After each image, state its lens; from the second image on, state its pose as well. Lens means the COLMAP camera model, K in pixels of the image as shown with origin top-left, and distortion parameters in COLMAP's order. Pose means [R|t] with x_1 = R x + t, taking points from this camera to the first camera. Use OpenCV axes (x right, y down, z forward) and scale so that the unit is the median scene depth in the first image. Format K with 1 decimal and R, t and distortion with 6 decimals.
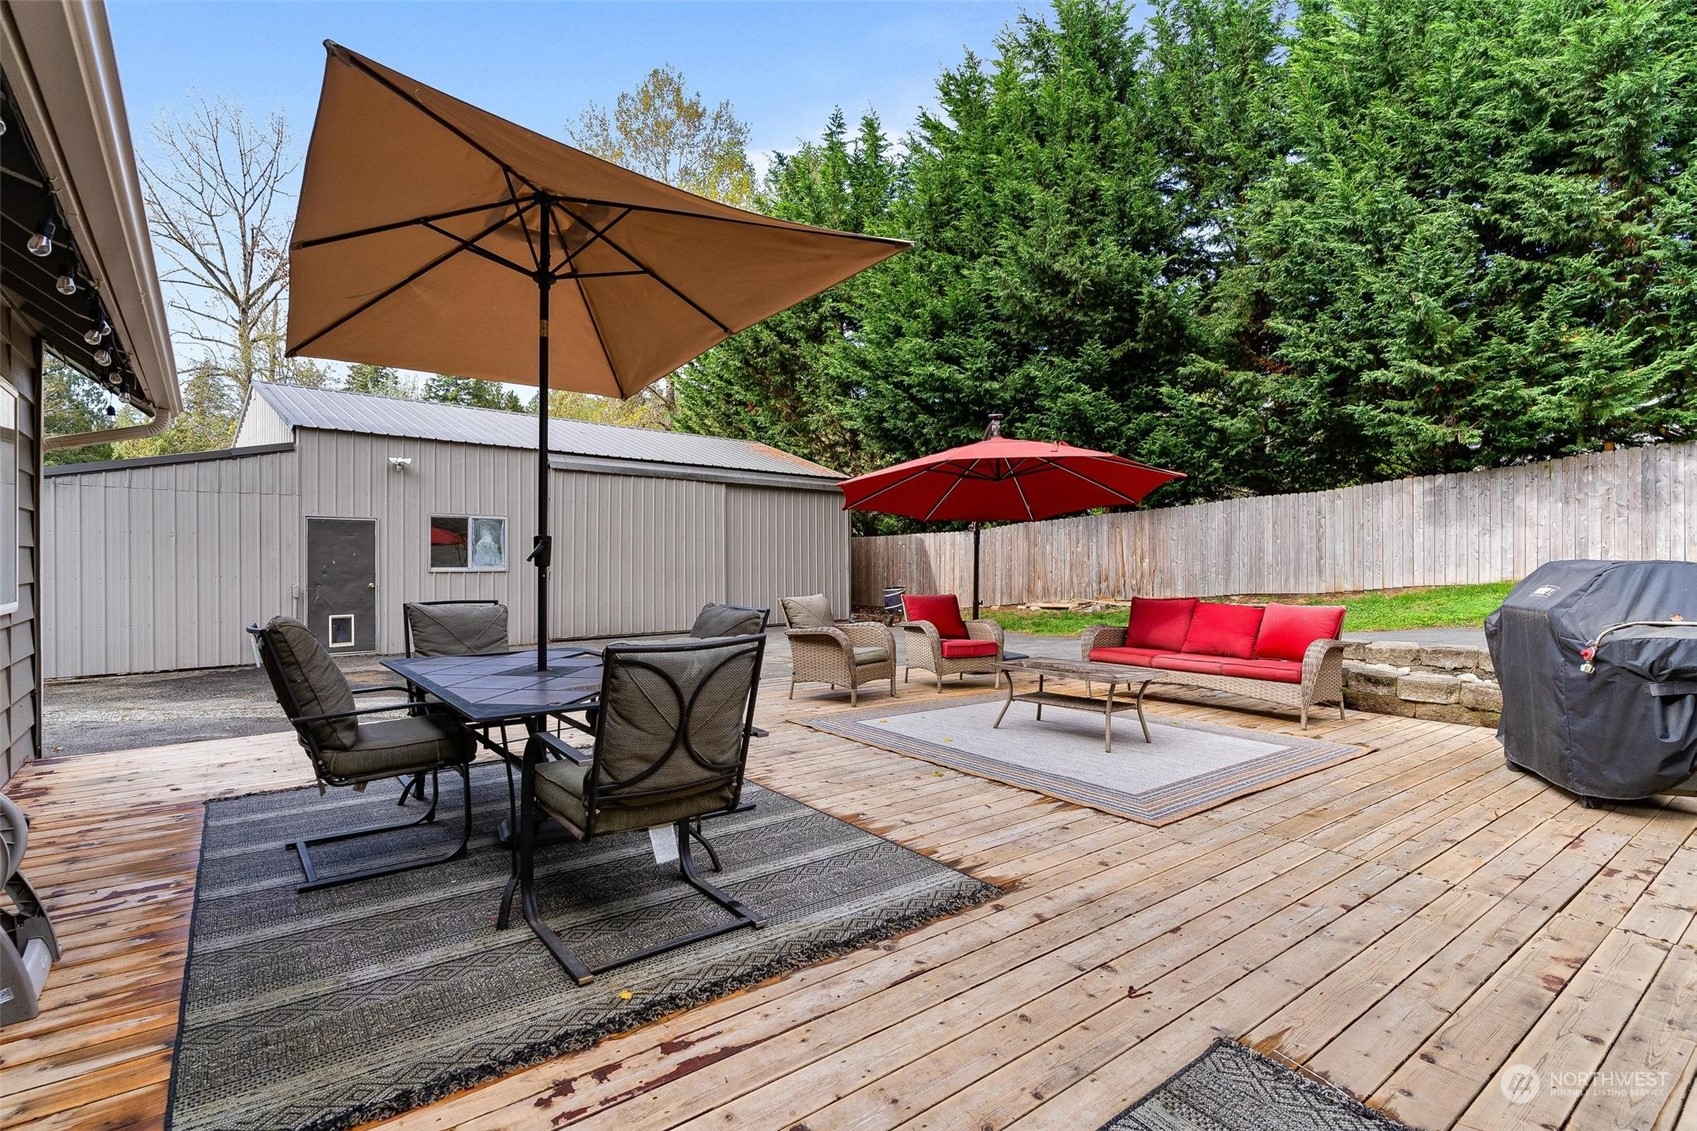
lens RADIAL K [[823.4, 0, 845.7], [0, 823.4, 556.0], [0, 0, 1]] dist [0.013574, -0.002342]
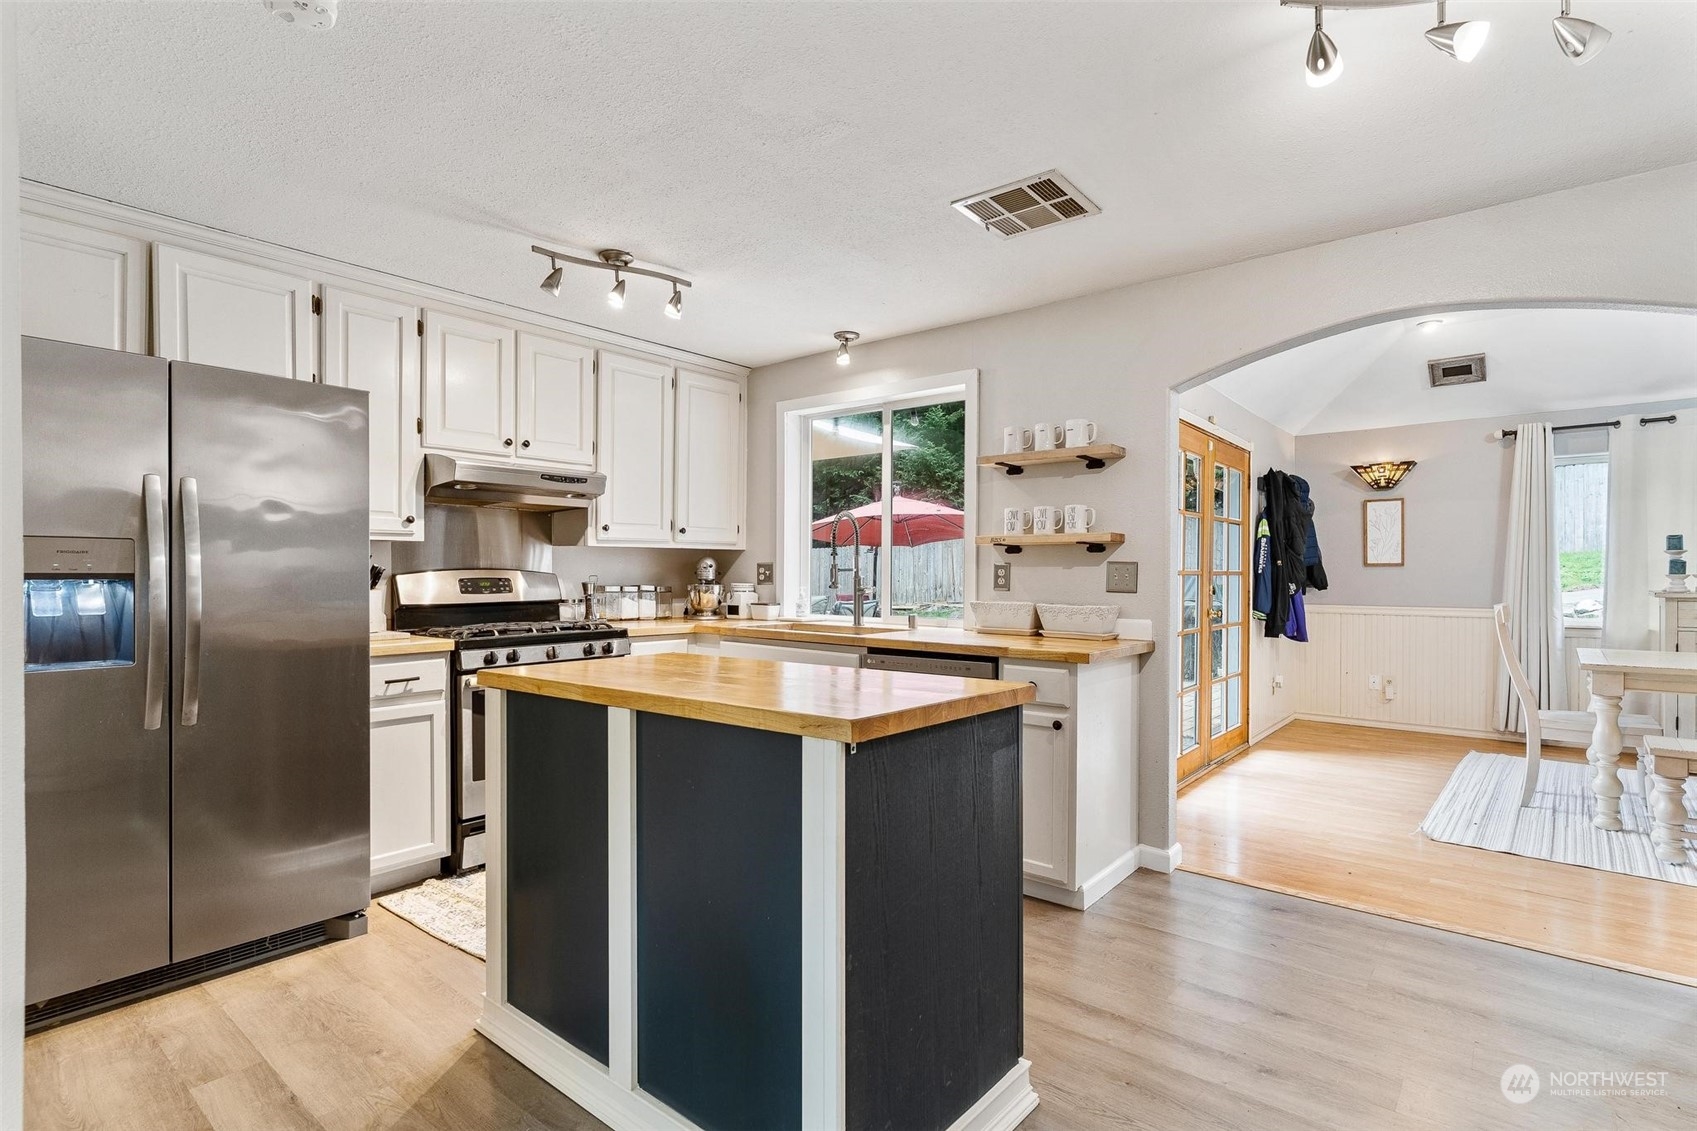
lens RADIAL K [[823.4, 0, 848.9], [0, 823.4, 574.6], [0, 0, 1]] dist [0.013574, -0.002342]
pose [[0.976606, 0.005670, 0.214963, -0.122805], [-0.007895, 0.999924, 0.009495, -0.002468], [-0.214893, -0.010970, 0.976576, -0.276637]]
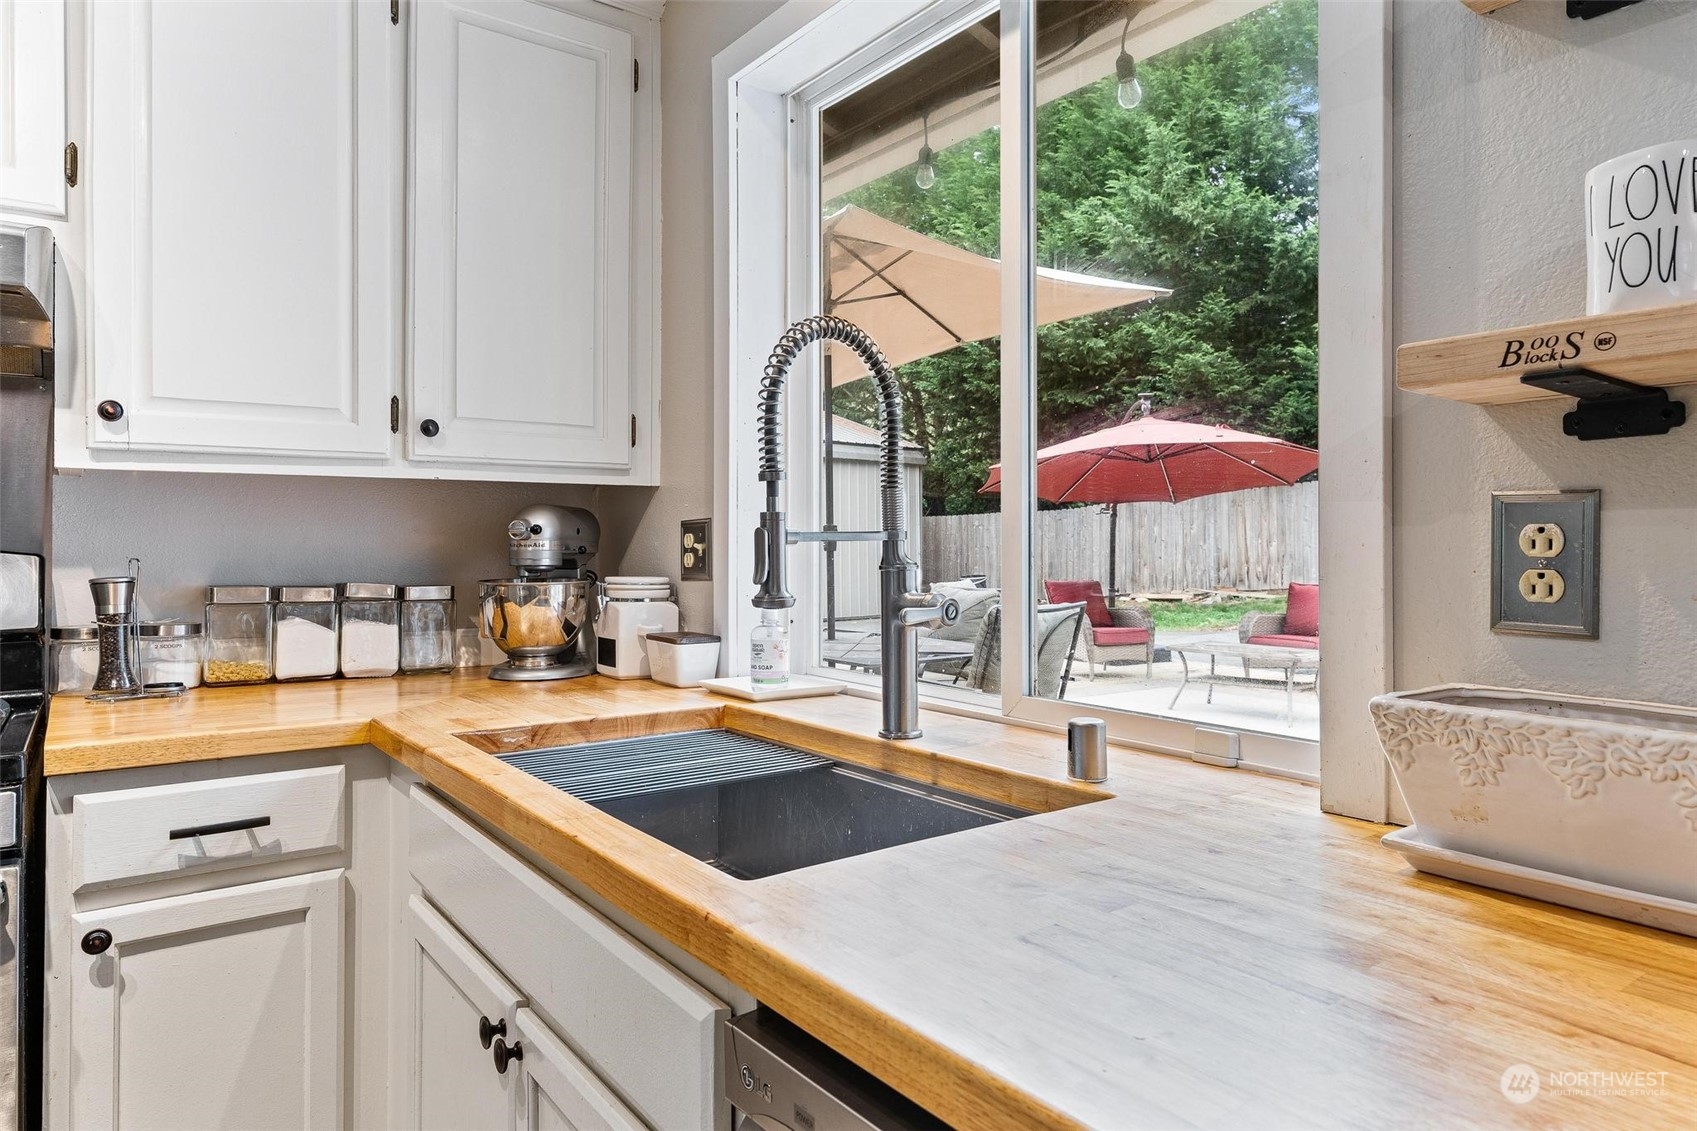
lens RADIAL K [[1016.2, 0, 859.6], [0, 1016.2, 536.5], [0, 0, 1]] dist [0.005165, -0.000069]
pose [[0.999813, 0.000274, -0.019319, -0.055697], [-0.000303, 0.999999, -0.001483, -0.001114], [0.019318, 0.001489, 0.999812, -0.084127]]
